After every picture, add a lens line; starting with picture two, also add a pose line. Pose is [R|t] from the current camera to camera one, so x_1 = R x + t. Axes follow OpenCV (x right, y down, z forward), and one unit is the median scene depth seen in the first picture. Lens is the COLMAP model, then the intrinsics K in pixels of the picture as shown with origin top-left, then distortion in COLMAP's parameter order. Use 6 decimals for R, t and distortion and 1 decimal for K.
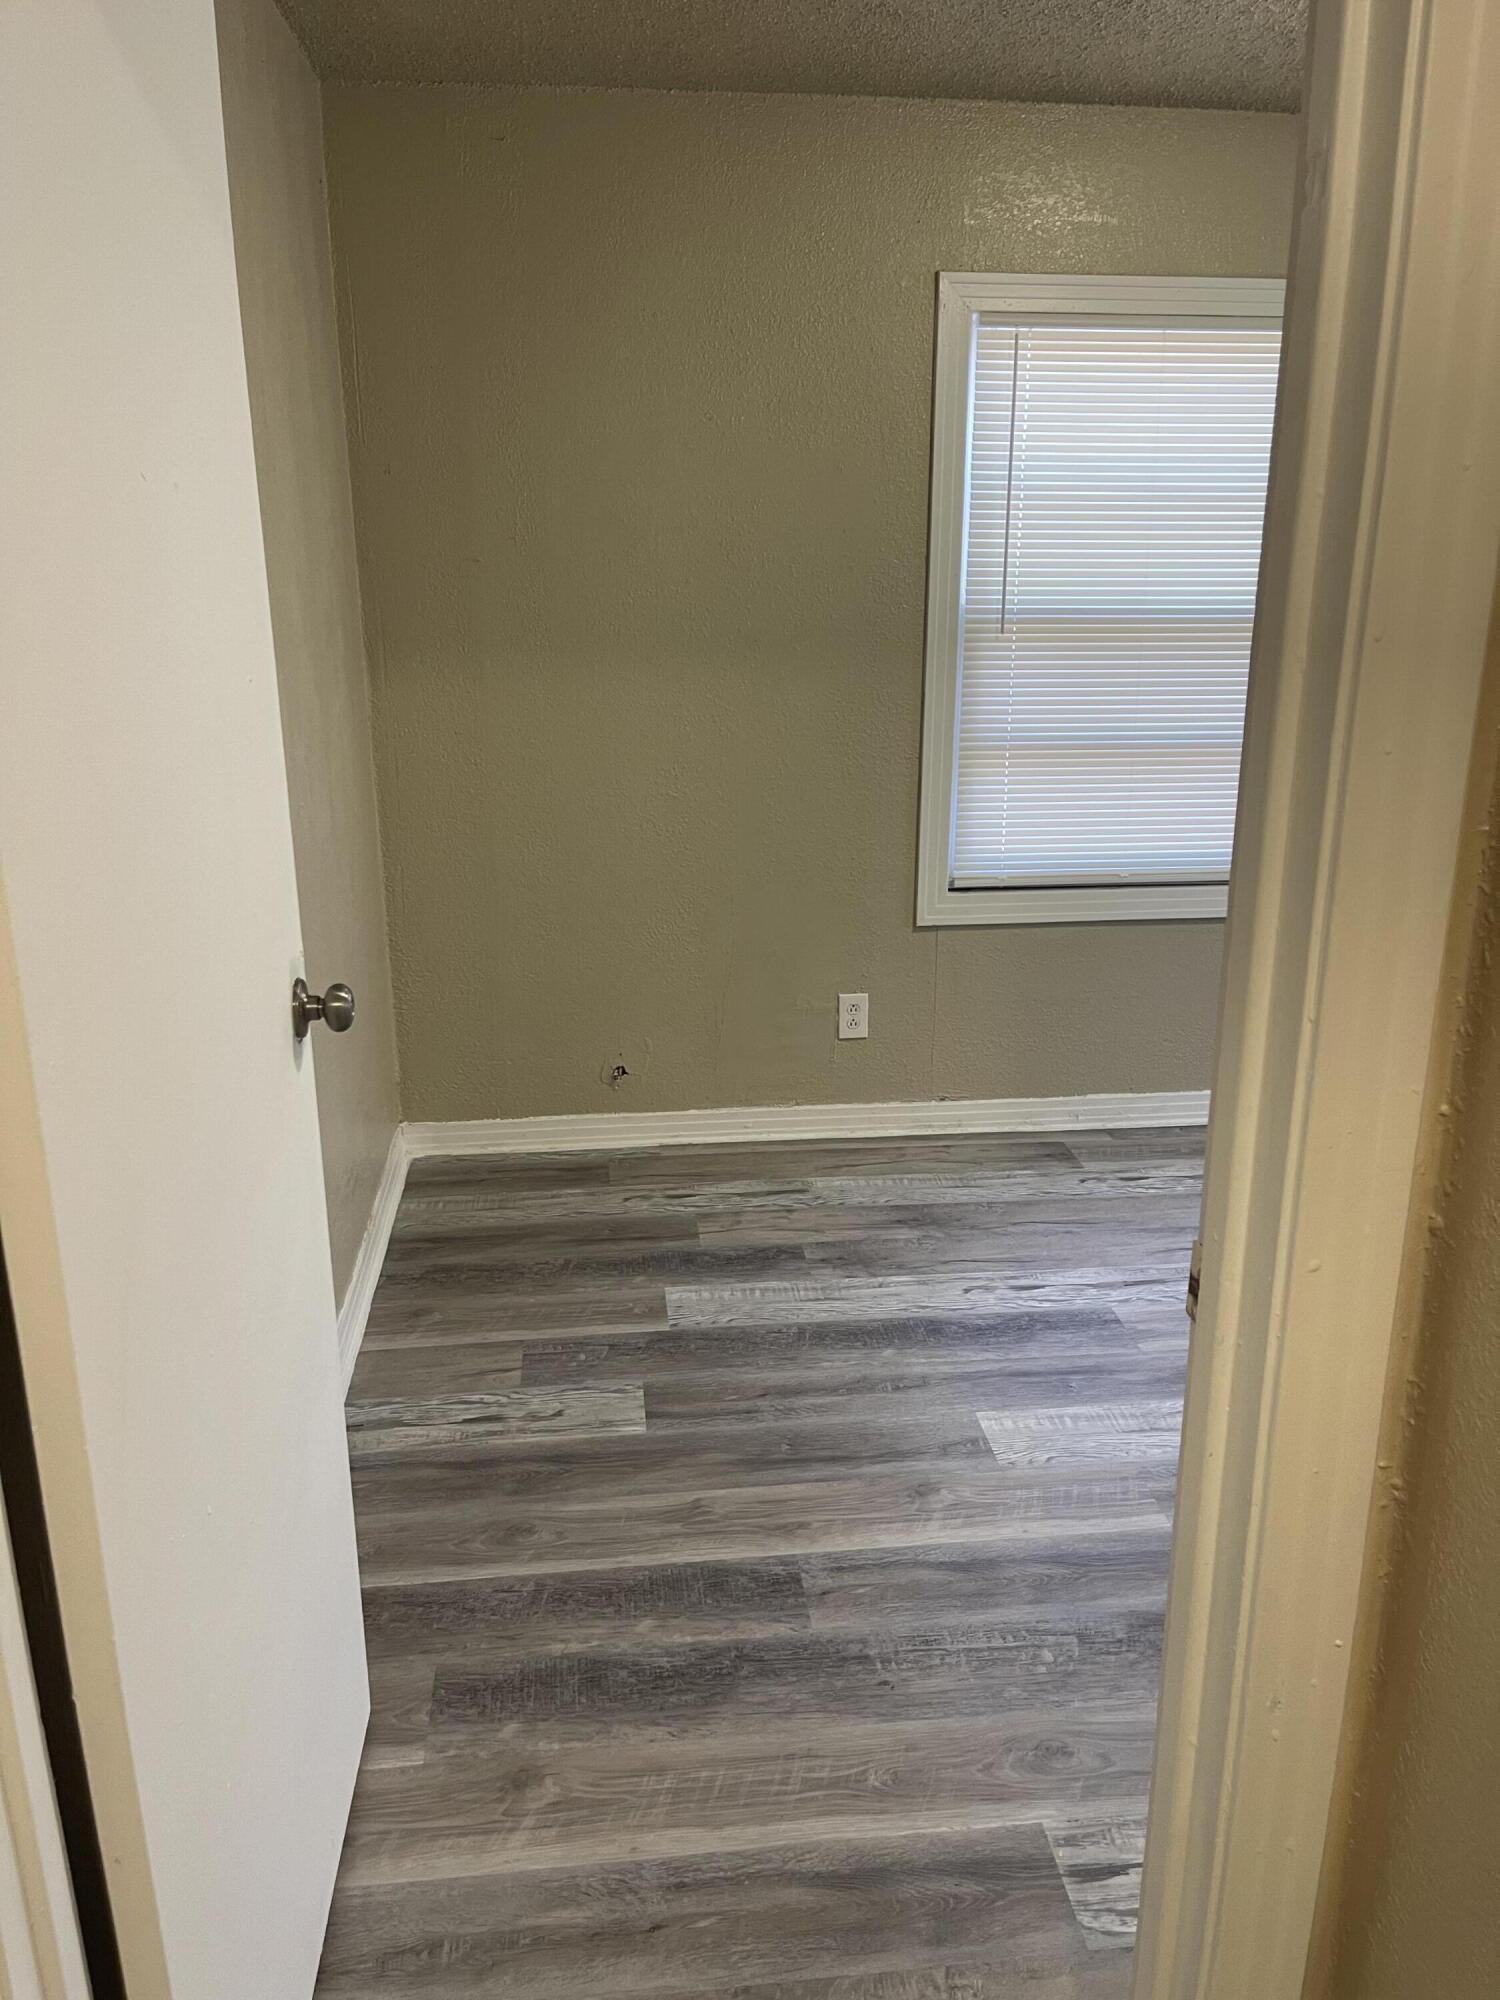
lens RADIAL K [[1504.8, 0, 751.9], [0, 1504.8, 1009.3], [0, 0, 1]] dist [0.062004, -0.083075]
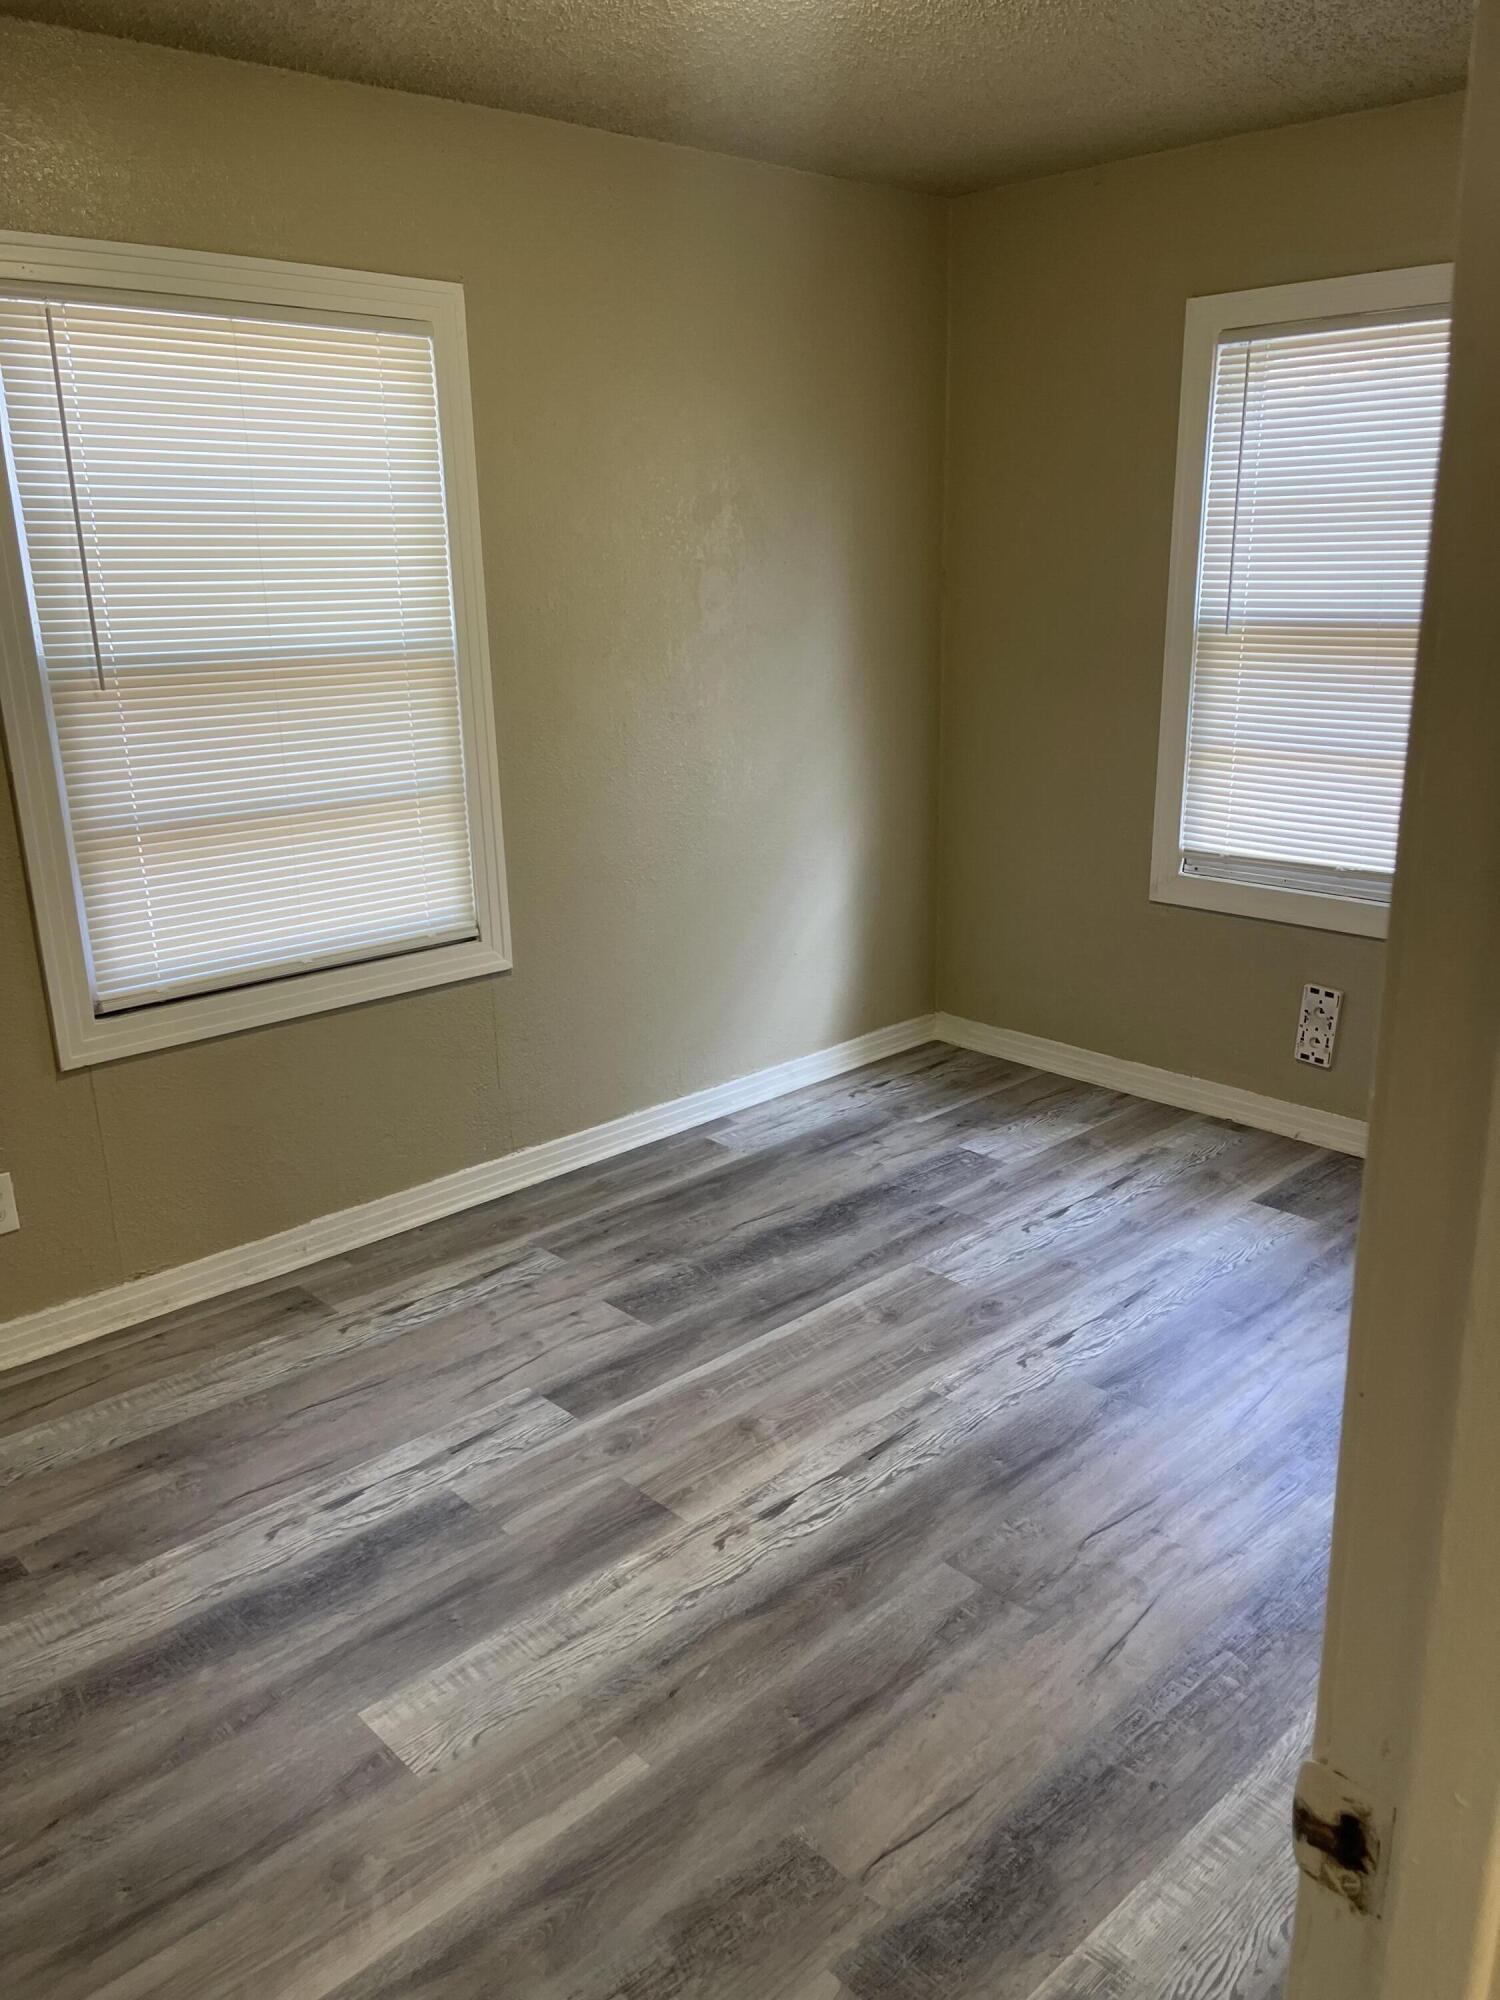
lens RADIAL K [[1504.8, 0, 740.3], [0, 1504.8, 1007.4], [0, 0, 1]] dist [0.062004, -0.083075]
pose [[0.801101, -0.187059, 0.568547, -0.064415], [0.195119, 0.979634, 0.047383, -0.077980], [-0.565832, 0.072976, 0.821285, 0.232000]]
